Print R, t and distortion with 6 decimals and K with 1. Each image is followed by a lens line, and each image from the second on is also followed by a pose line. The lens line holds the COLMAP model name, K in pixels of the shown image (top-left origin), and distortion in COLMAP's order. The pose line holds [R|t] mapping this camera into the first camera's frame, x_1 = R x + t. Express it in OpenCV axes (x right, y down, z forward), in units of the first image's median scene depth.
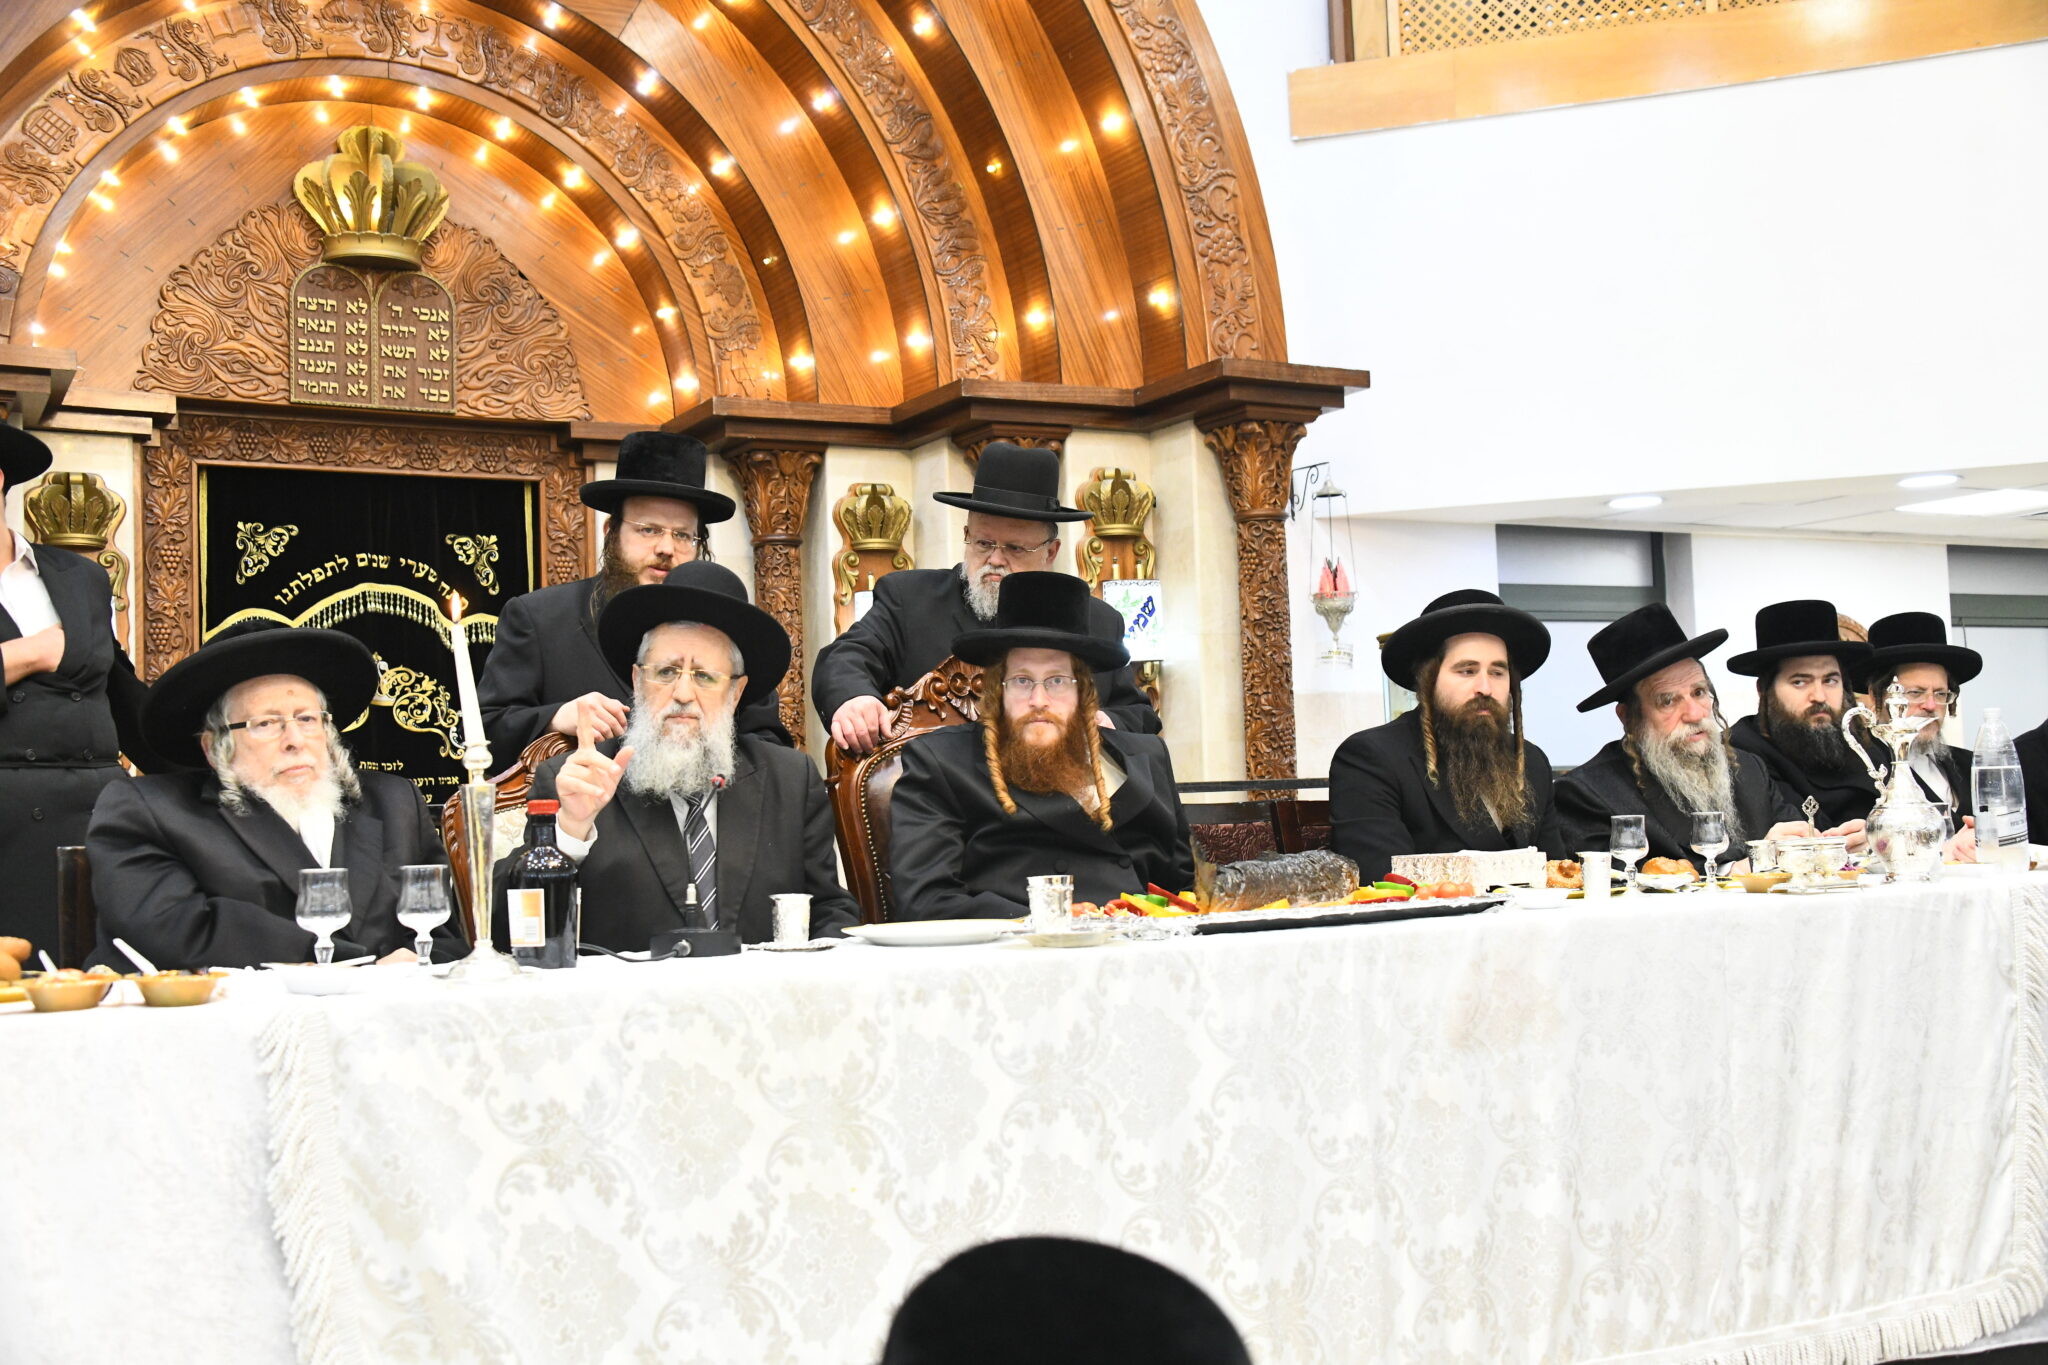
lens RADIAL K [[2101.0, 0, 1024.0], [0, 2101.0, 682.5], [0, 0, 1]] dist [-0.020891, 0.193308]
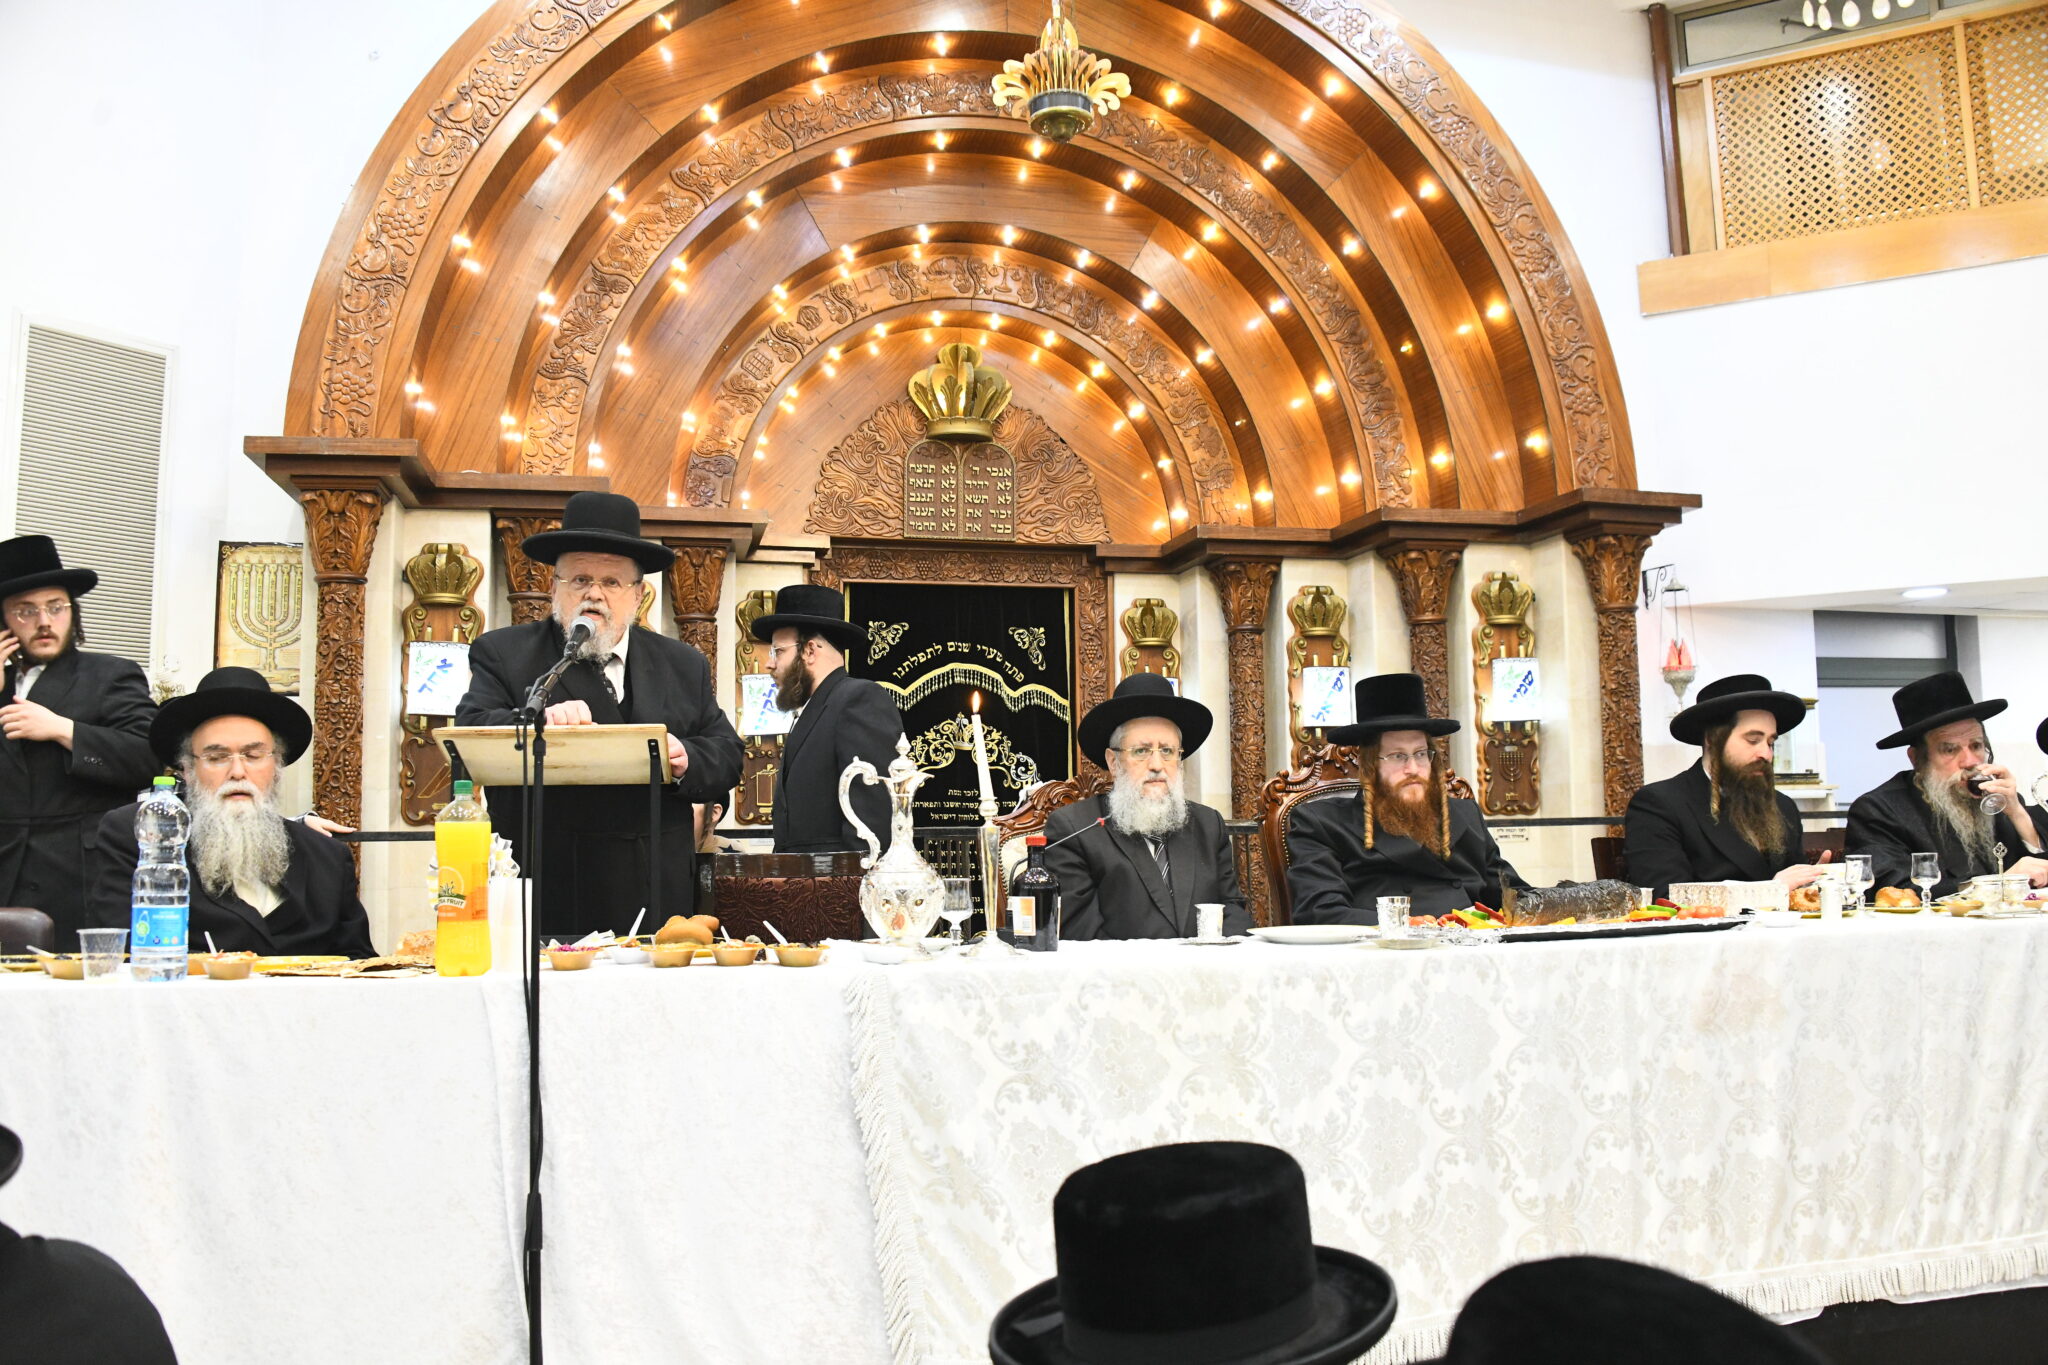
lens RADIAL K [[1615.3, 0, 1025.8], [0, 1615.3, 699.8], [0, 0, 1]] dist [-0.155165, 0.075167]
pose [[0.963614, 0.000648, -0.267297, 0.023854], [-0.004359, 0.999902, -0.013290, -0.008868], [0.267262, 0.013972, 0.963523, -0.031296]]
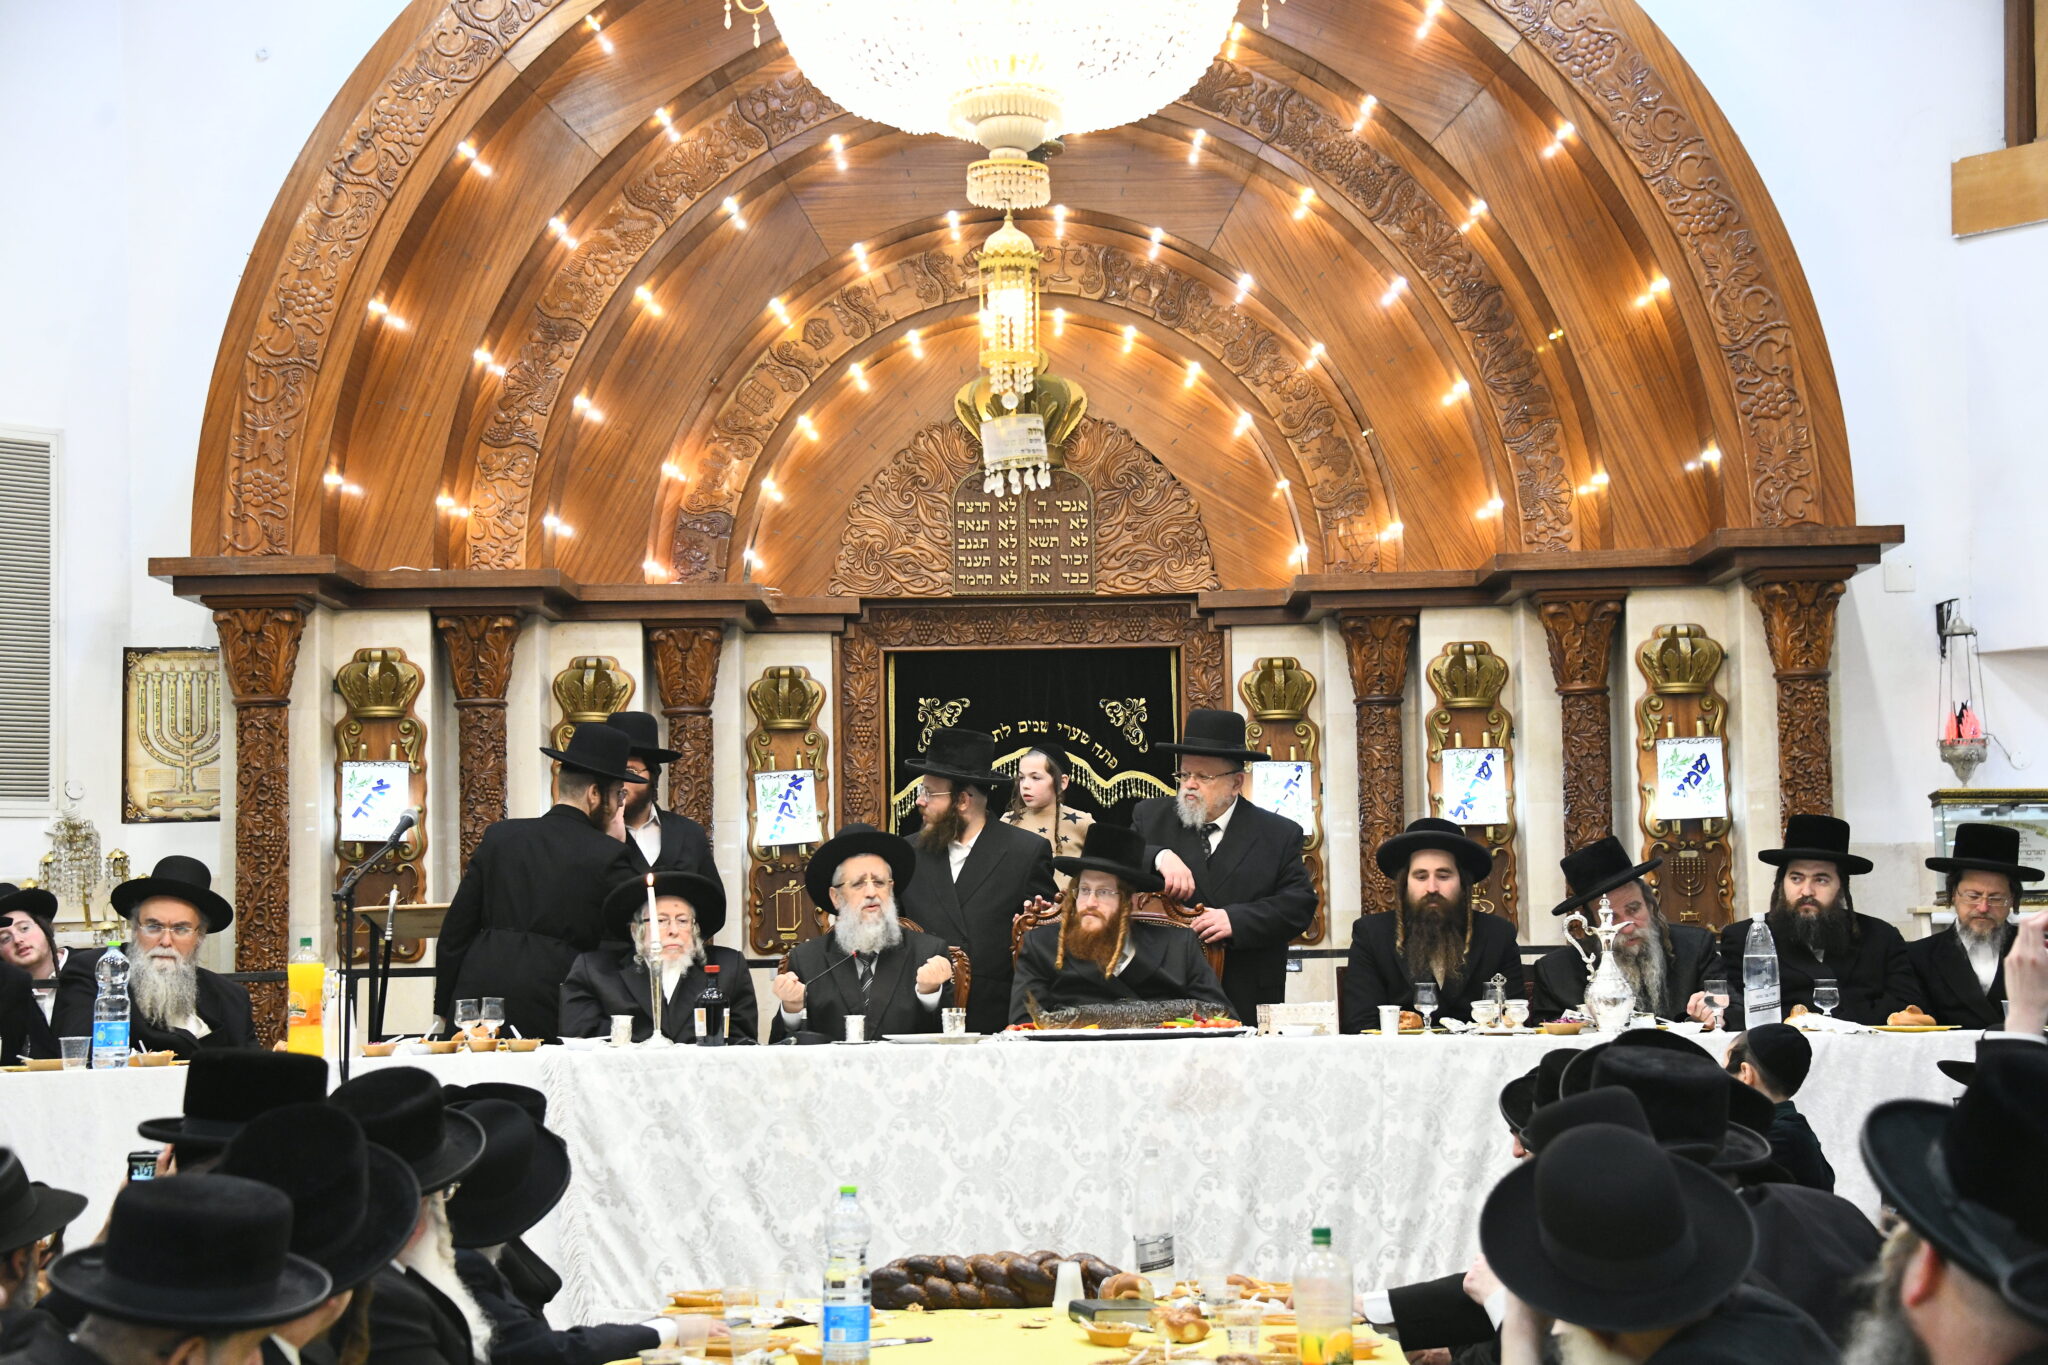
lens RADIAL K [[3715.7, 0, 1024.6], [0, 3715.7, 704.6], [0, 0, 1]] dist [0.436929, 0.194970]
pose [[0.873680, -0.016071, -0.486235, 0.683755], [0.017822, 0.999841, -0.001025, -0.071602], [0.486174, -0.007770, 0.873827, -0.770026]]
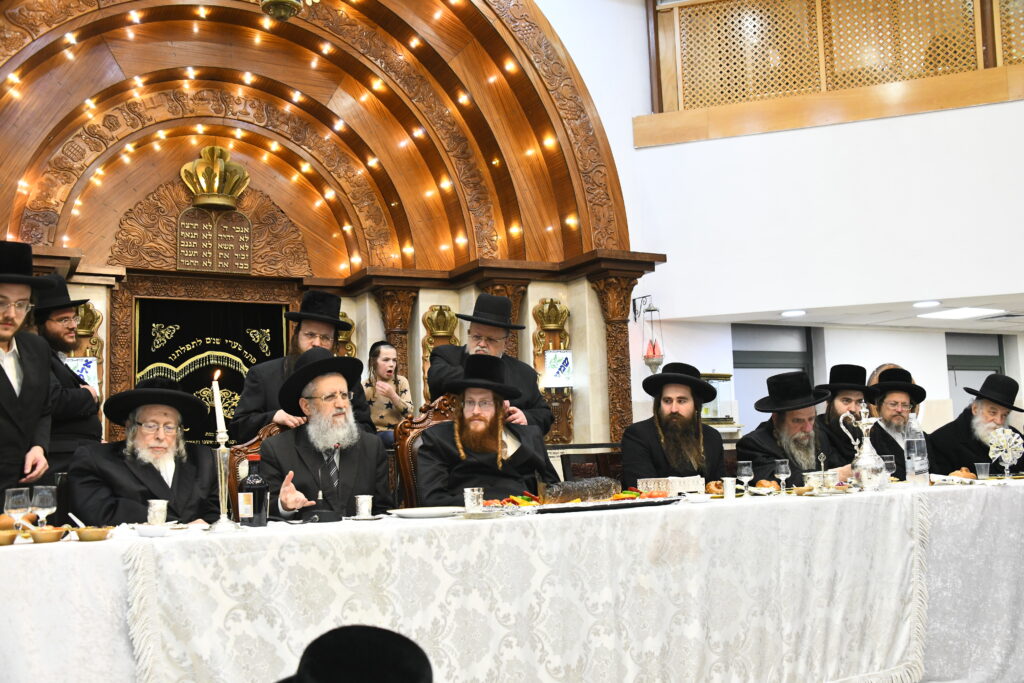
lens RADIAL K [[1005.7, 0, 516.4], [0, 1005.7, 350.7], [0, 0, 1]] dist [-0.047053, 0.163974]
pose [[0.999739, 0.000718, -0.022832, 0.033376], [-0.001654, 0.999158, -0.041006, -0.005375], [0.022783, 0.041033, 0.998898, -0.043565]]
